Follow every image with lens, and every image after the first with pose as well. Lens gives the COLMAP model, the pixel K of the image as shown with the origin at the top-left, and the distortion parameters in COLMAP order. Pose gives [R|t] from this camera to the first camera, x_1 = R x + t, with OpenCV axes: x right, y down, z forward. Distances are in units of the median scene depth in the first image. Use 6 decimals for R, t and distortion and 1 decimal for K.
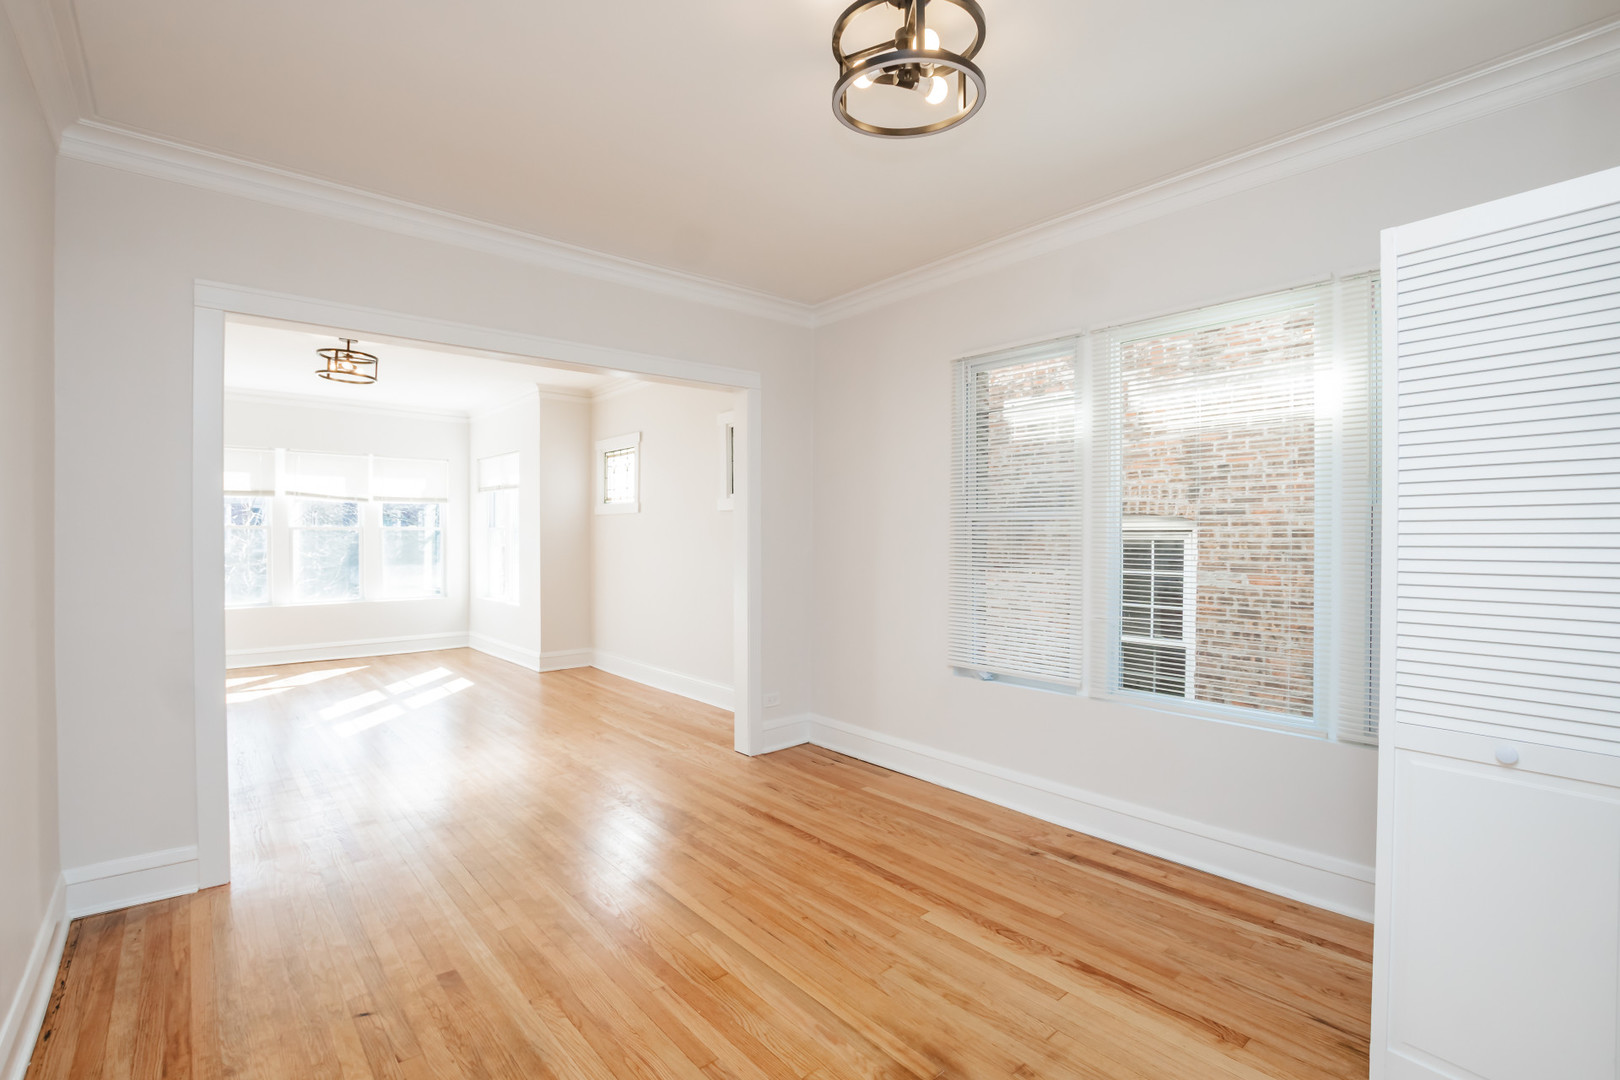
lens RADIAL K [[745.6, 0, 804.2], [0, 745.6, 551.5], [0, 0, 1]] dist [-0.009242, -0.002182]
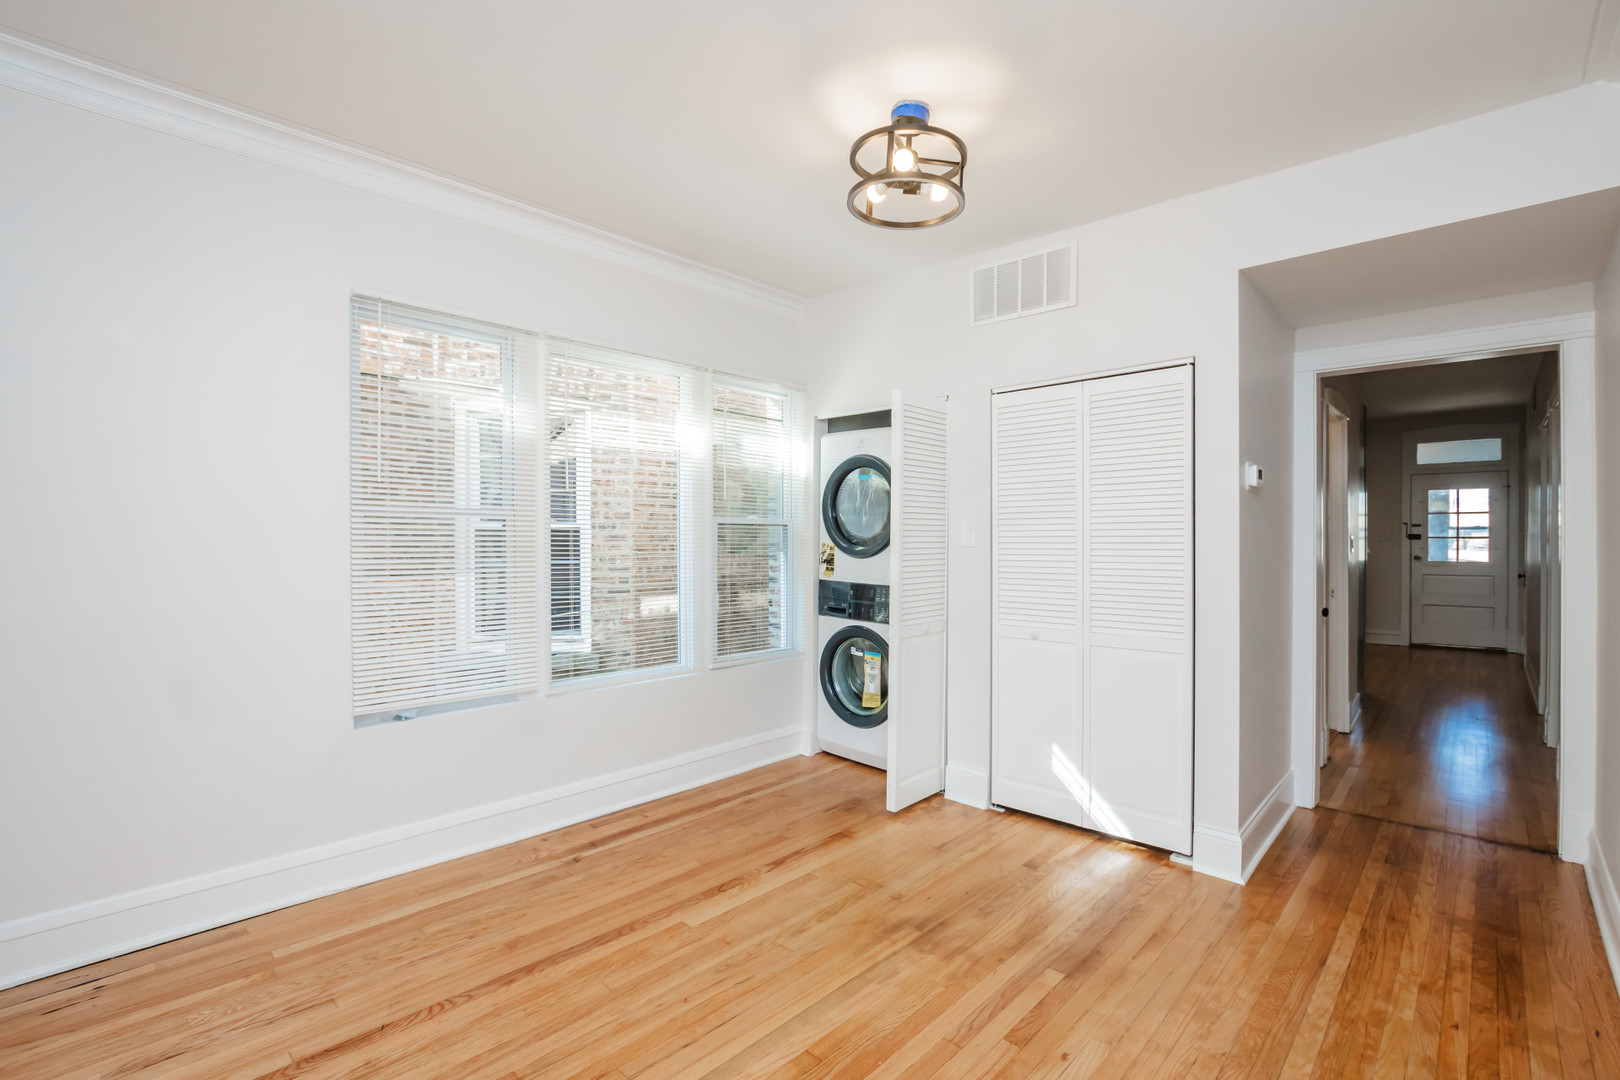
lens RADIAL K [[745.6, 0, 809.3], [0, 745.6, 544.7], [0, 0, 1]] dist [-0.009242, -0.002182]
pose [[-0.083392, -0.018375, 0.996347, -0.724806], [0.024657, 0.999486, 0.020497, -0.023185], [-0.996212, 0.026277, -0.082896, 0.807681]]
